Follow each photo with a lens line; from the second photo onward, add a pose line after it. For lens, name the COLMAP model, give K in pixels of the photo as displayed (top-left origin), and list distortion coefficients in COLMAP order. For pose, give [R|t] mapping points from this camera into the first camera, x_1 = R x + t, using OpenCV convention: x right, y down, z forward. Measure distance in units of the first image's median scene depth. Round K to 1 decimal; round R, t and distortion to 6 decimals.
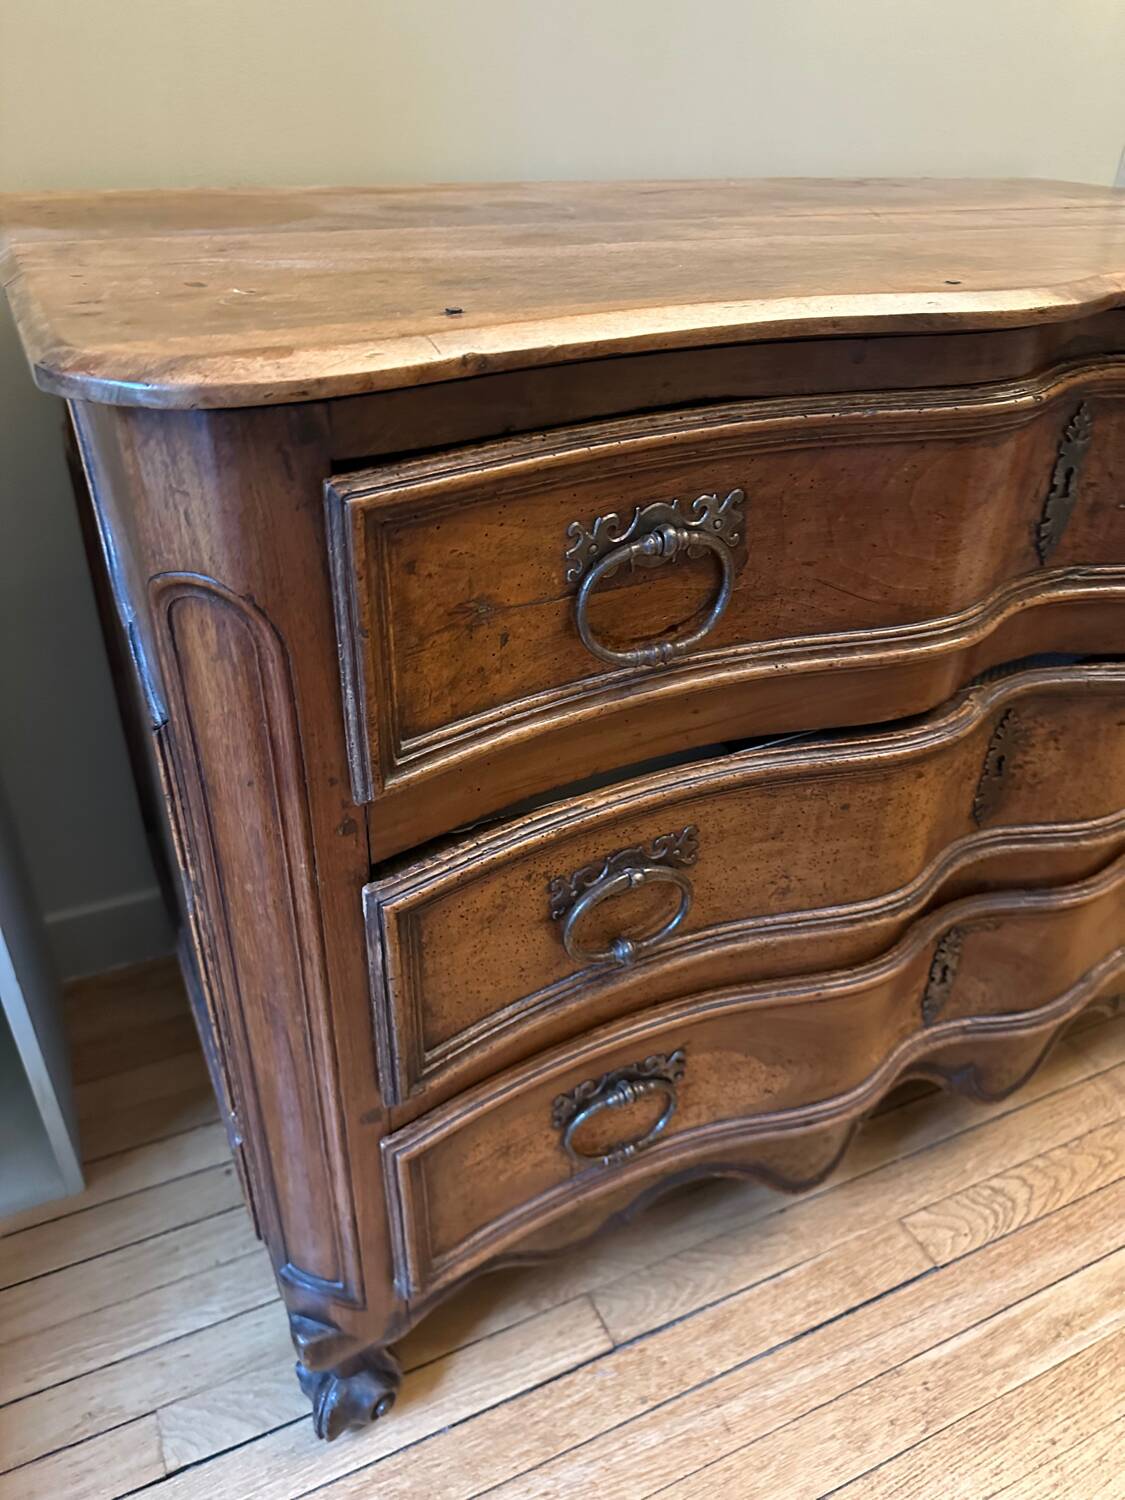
lens RADIAL K [[1029.2, 0, 538.8], [0, 1029.2, 745.2], [0, 0, 1]] dist [0.078786, -0.096253]
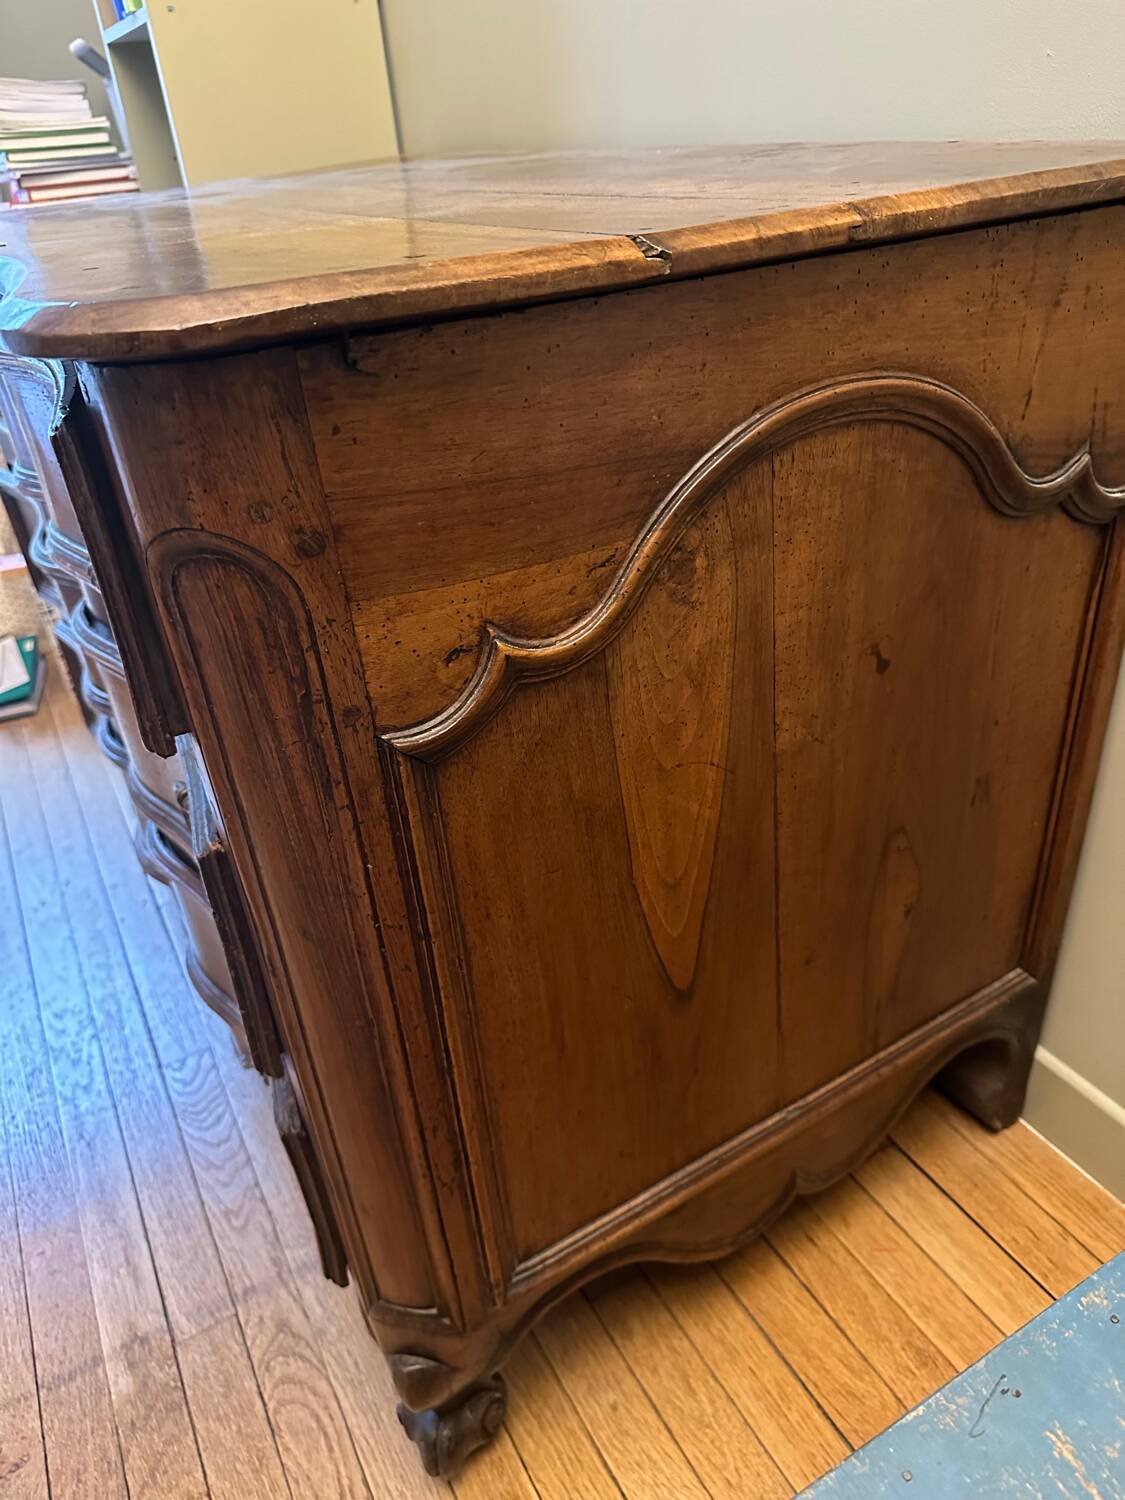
lens RADIAL K [[1042.0, 0, 567.1], [0, 1042.0, 755.6], [0, 0, 1]] dist [0.078120, -0.106358]
pose [[0.096305, 0.500575, -0.860320, 1.644467], [-0.449787, 0.792940, 0.411021, -0.640547], [0.887928, 0.347377, 0.301517, 1.162547]]
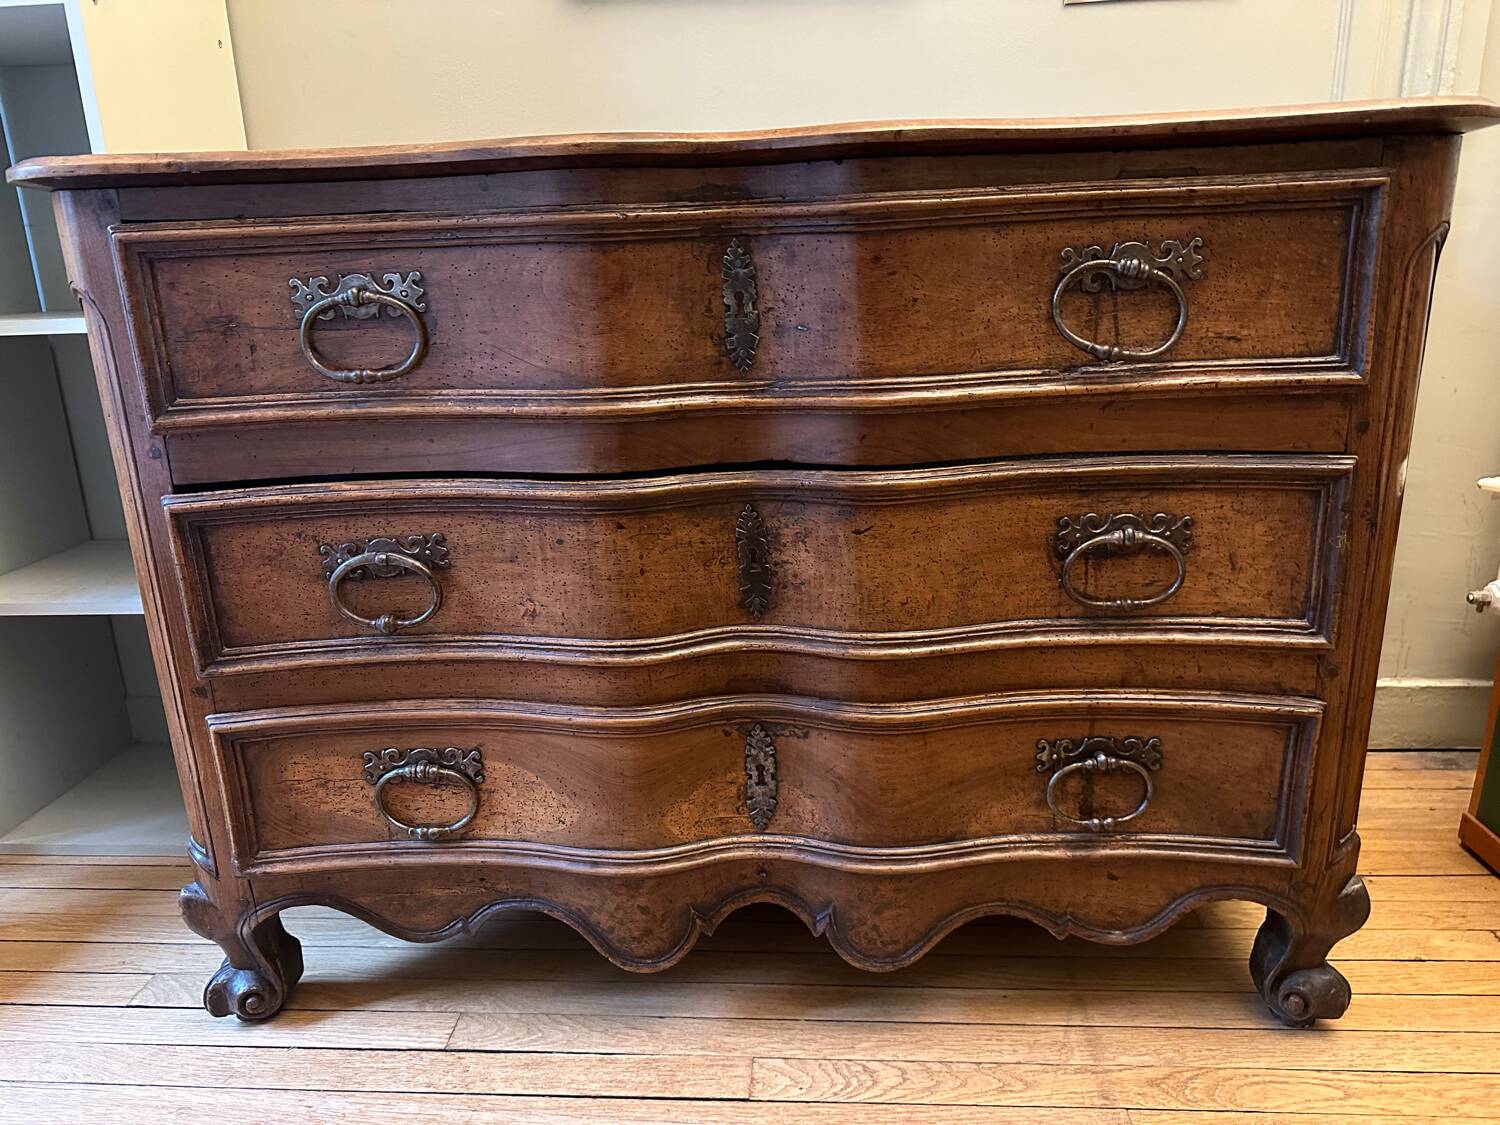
lens RADIAL K [[1029.2, 0, 754.4], [0, 1029.2, 575.2], [0, 0, 1]] dist [0.078786, -0.096253]
pose [[0.883911, 0.097214, -0.457439, 0.998571], [-0.209256, 0.956986, -0.200970, 0.277774], [0.418225, 0.273362, 0.866234, 0.003599]]
